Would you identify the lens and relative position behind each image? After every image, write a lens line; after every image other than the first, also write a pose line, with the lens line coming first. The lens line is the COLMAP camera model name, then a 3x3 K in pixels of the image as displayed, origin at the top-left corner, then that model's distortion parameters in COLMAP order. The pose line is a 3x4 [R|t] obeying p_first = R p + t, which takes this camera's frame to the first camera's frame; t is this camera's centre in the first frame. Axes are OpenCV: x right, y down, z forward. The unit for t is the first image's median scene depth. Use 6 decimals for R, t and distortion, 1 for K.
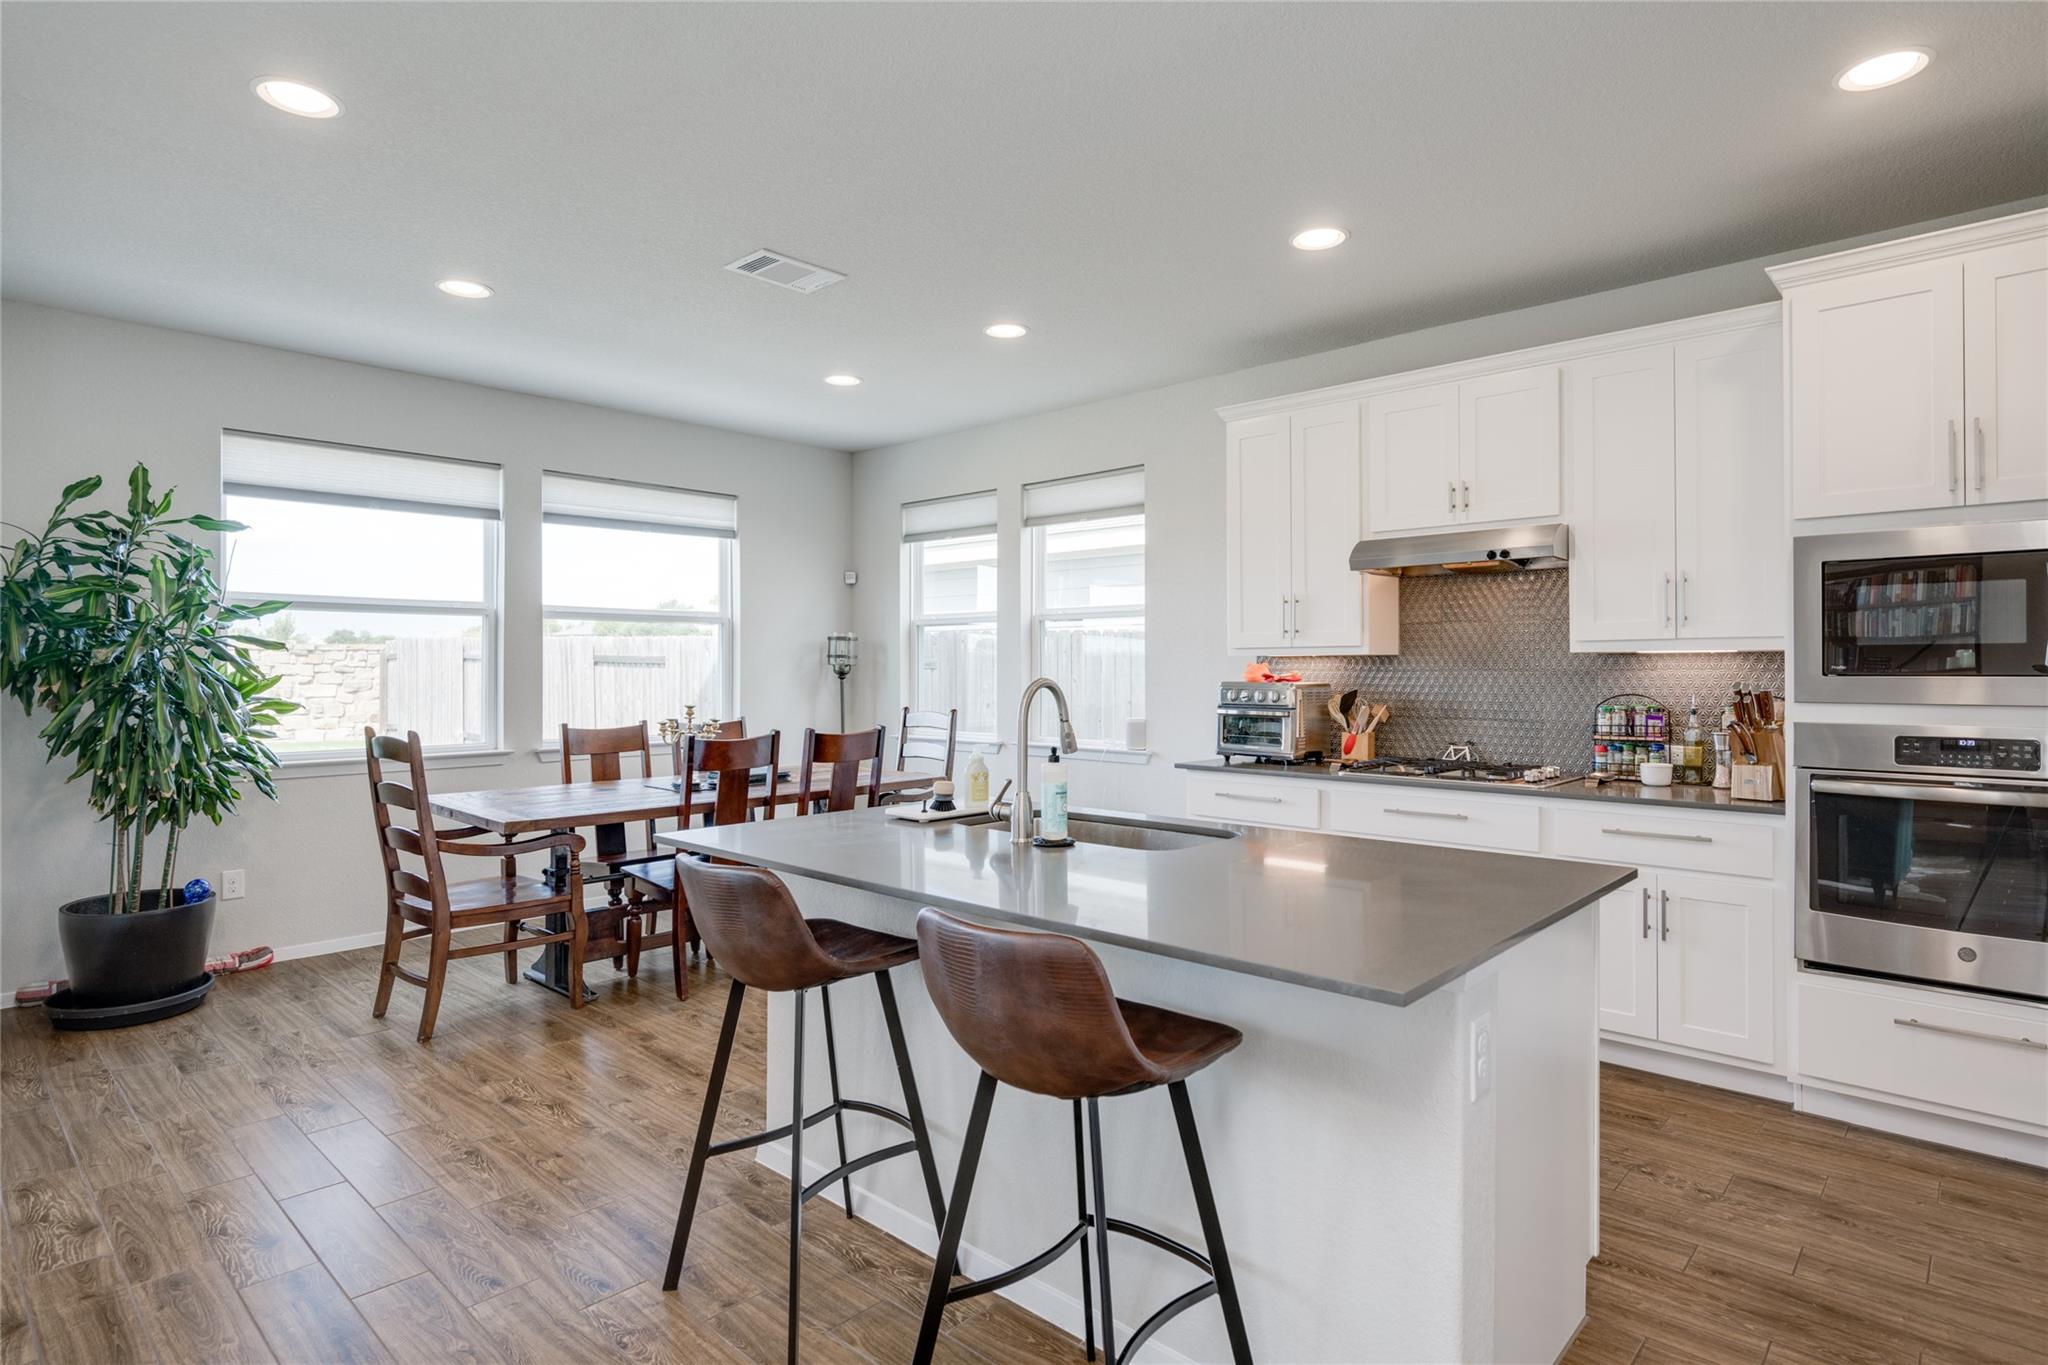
lens RADIAL K [[1060.5, 0, 1034.9], [0, 1060.5, 671.9], [0, 0, 1]] dist [-0.015958, -0.002673]
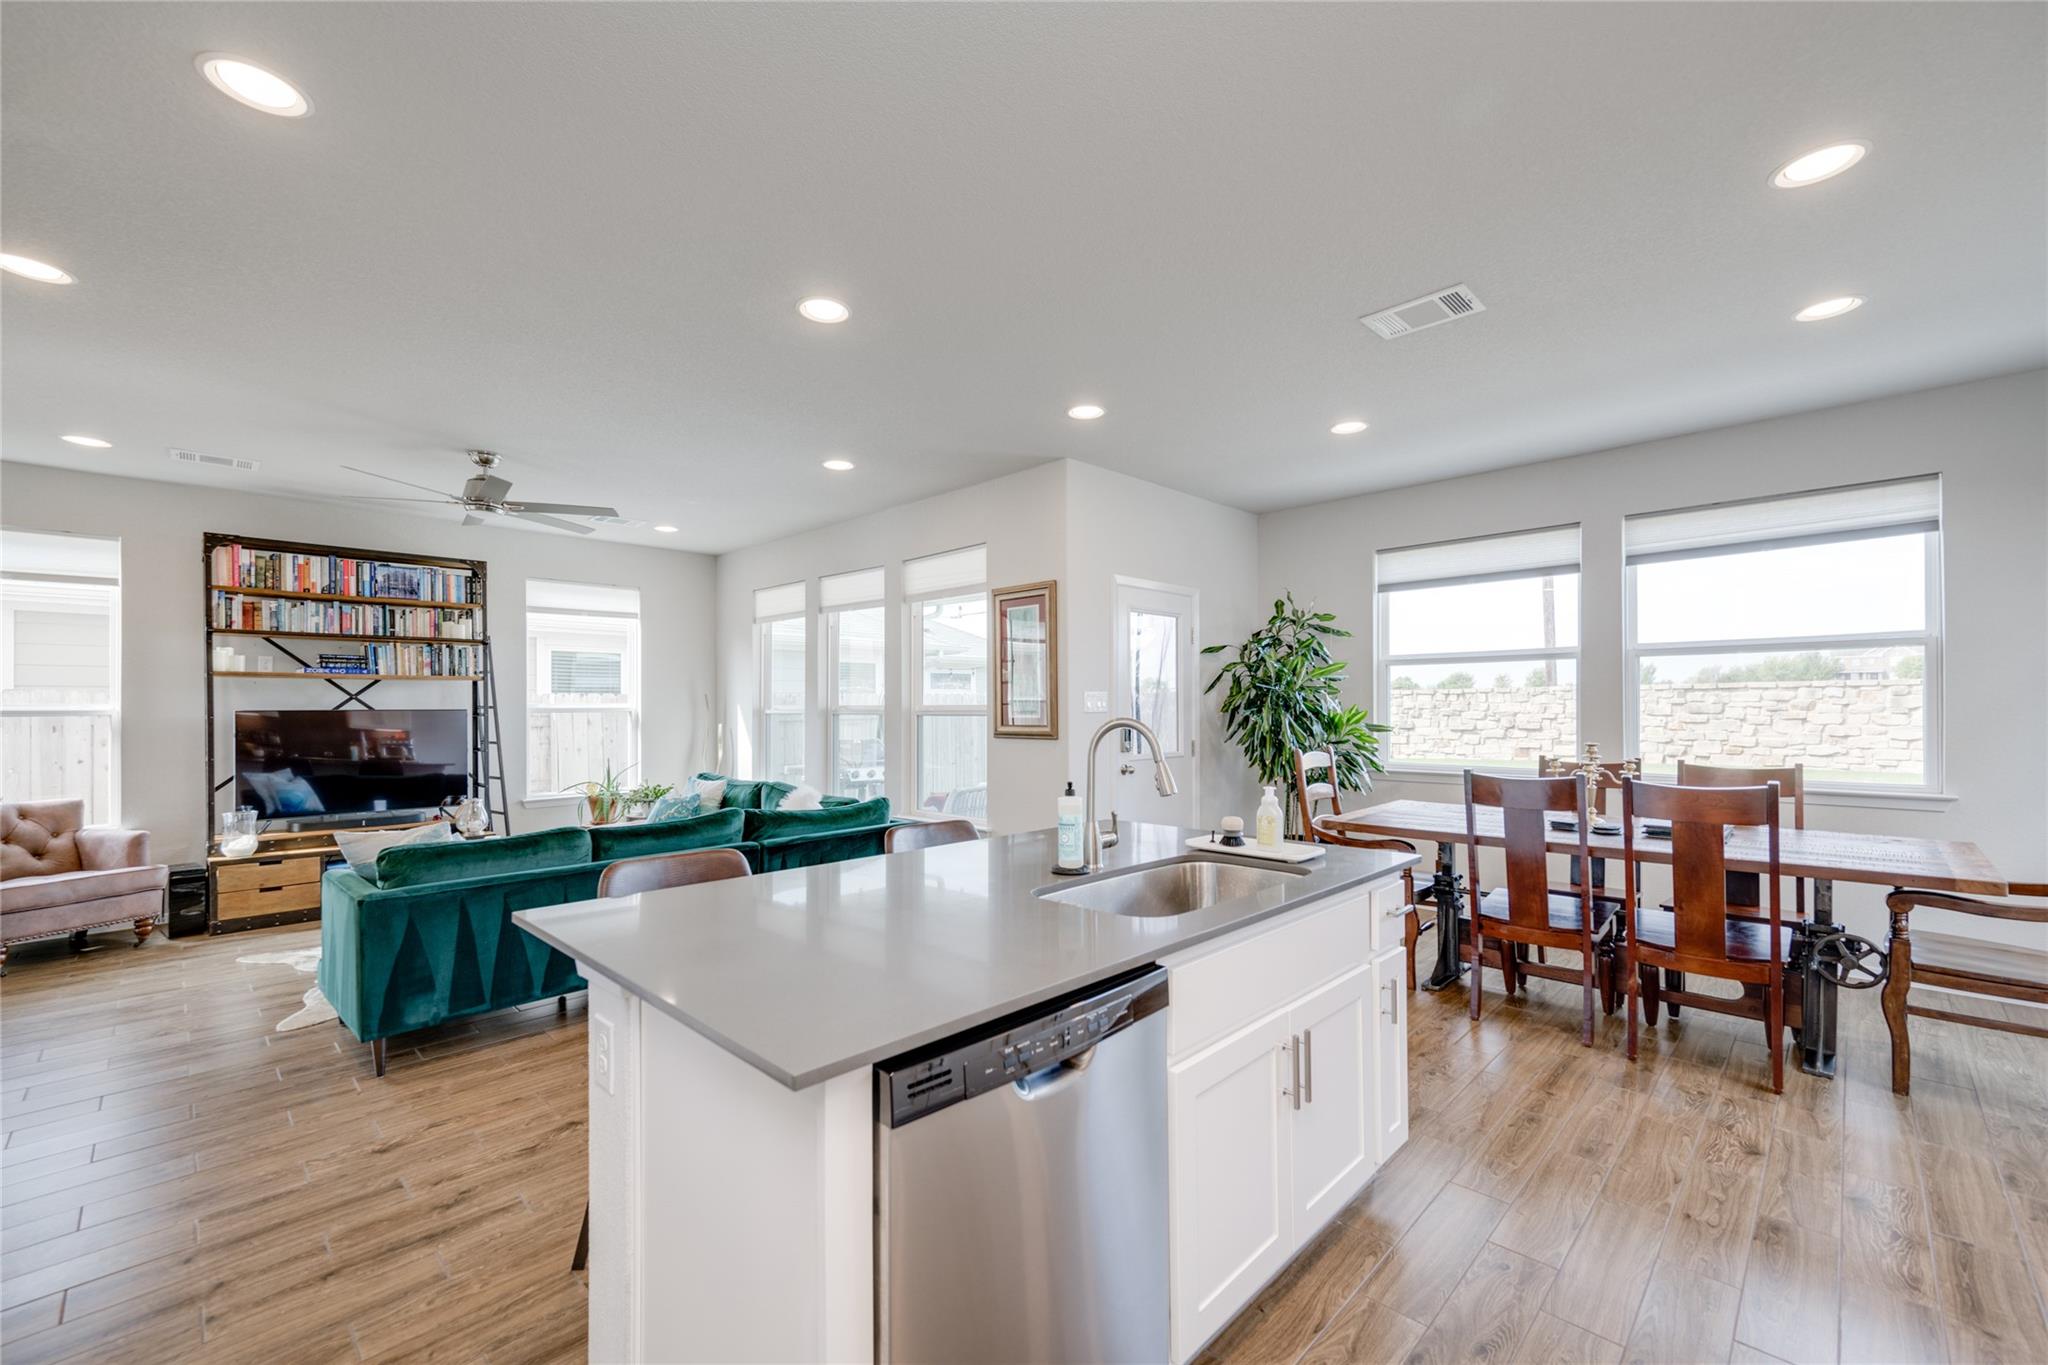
lens RADIAL K [[836.7, 0, 1024.8], [0, 836.7, 707.3], [0, 0, 1]] dist [0.014936, 0.001048]
pose [[-0.032296, 0.000021, -0.999478, 0.508994], [0.001779, 0.999998, -0.000037, -0.003075], [0.999477, -0.001779, -0.032296, 0.564931]]
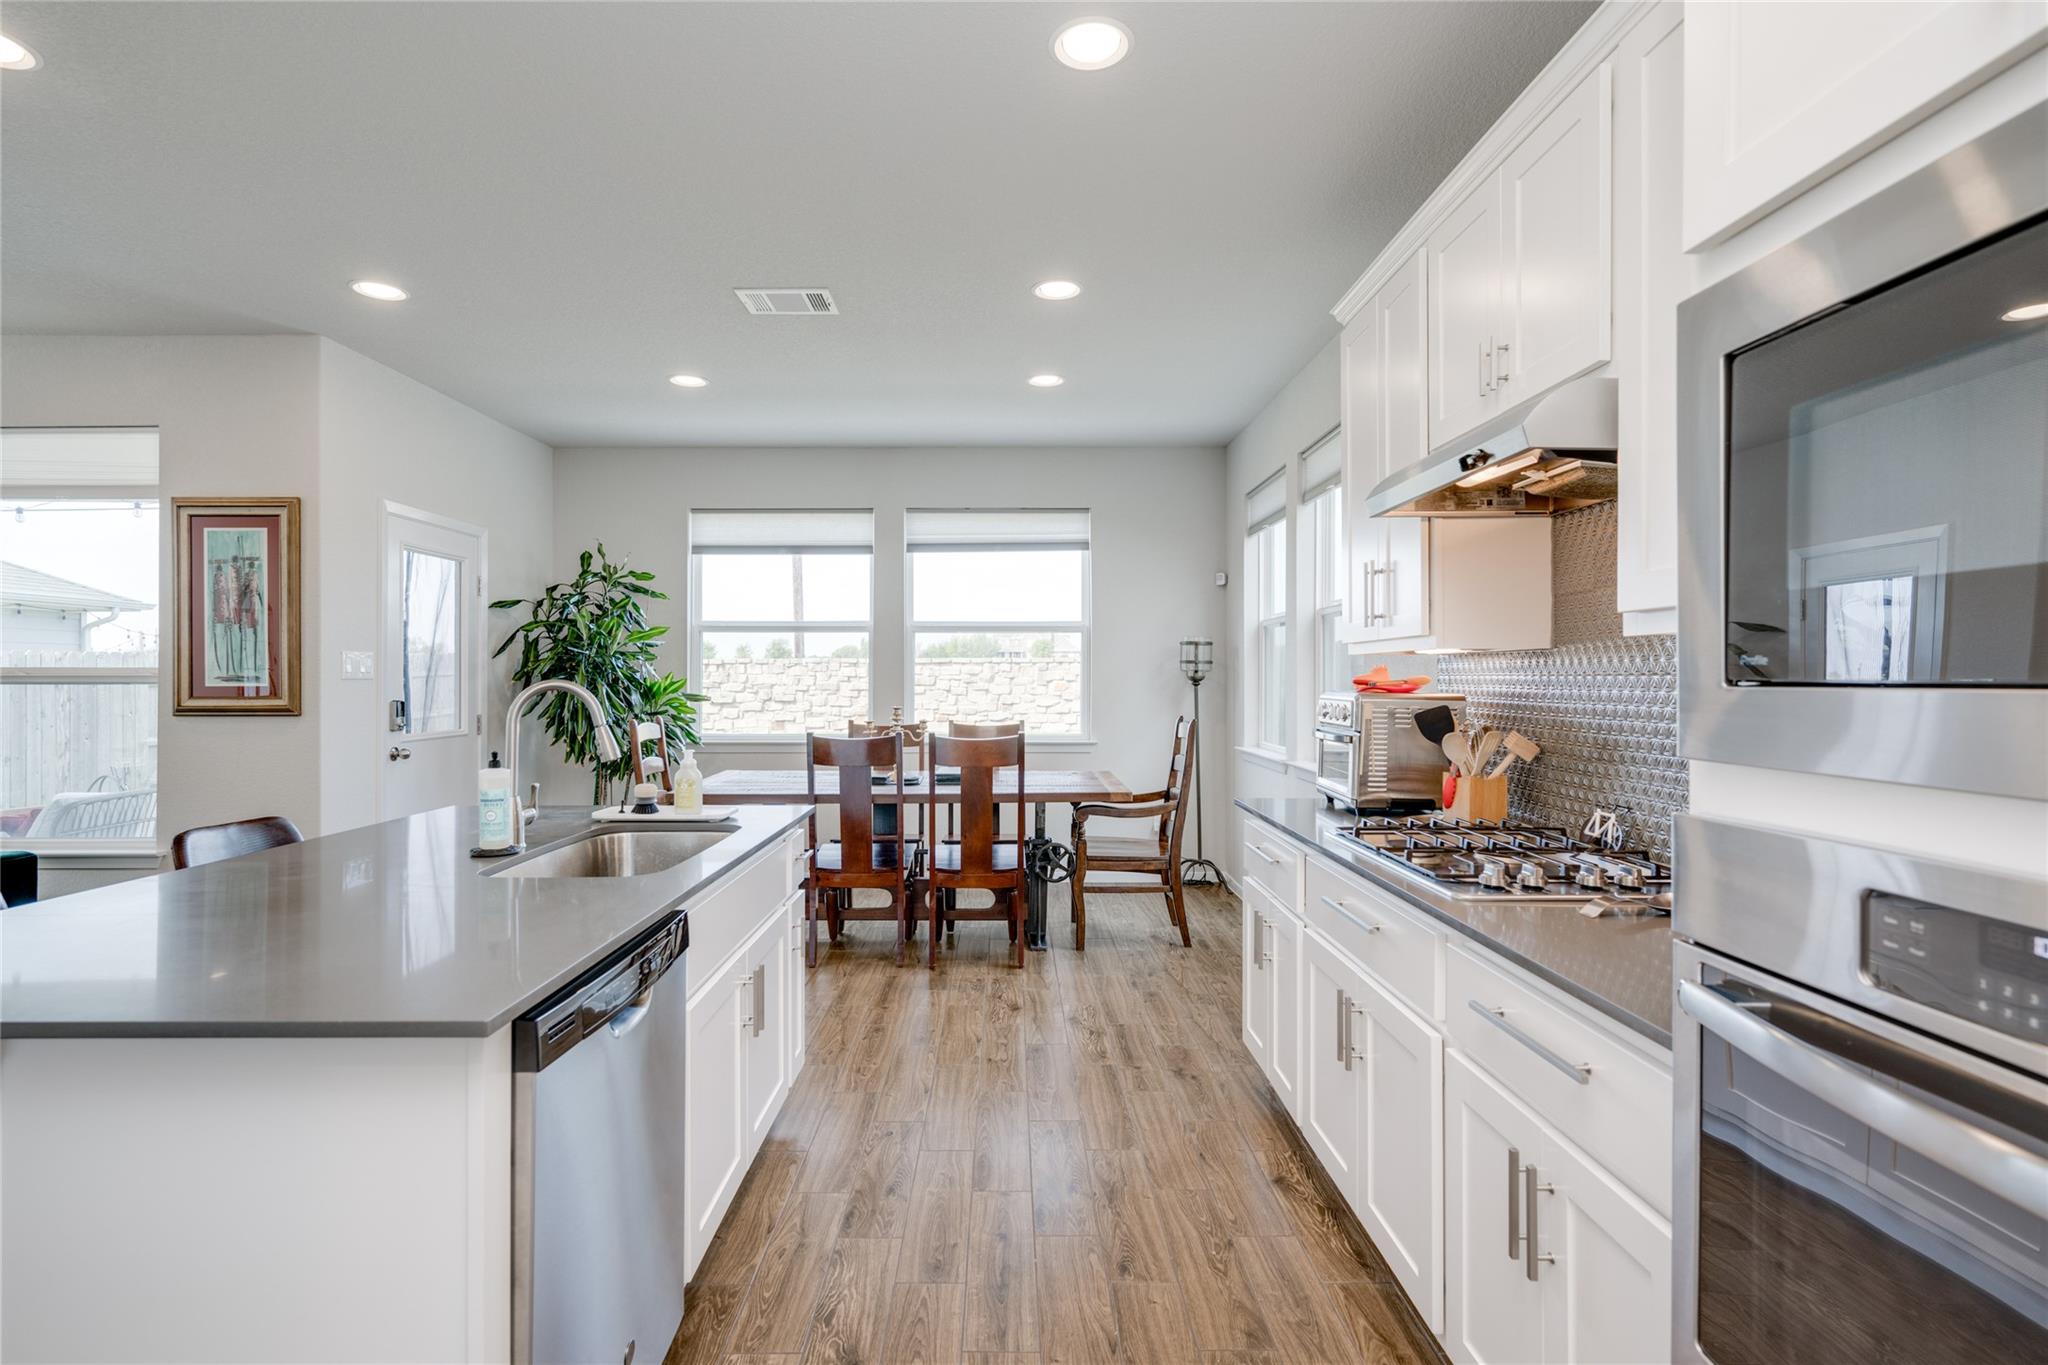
lens RADIAL K [[1003.8, 0, 1002.9], [0, 1003.8, 680.6], [0, 0, 1]] dist [0.003862, 0.000696]
pose [[0.673920, 0.002831, -0.738799, 0.579879], [-0.003615, 0.999993, 0.000534, 0.002547], [0.738795, 0.002311, 0.673926, 0.417129]]
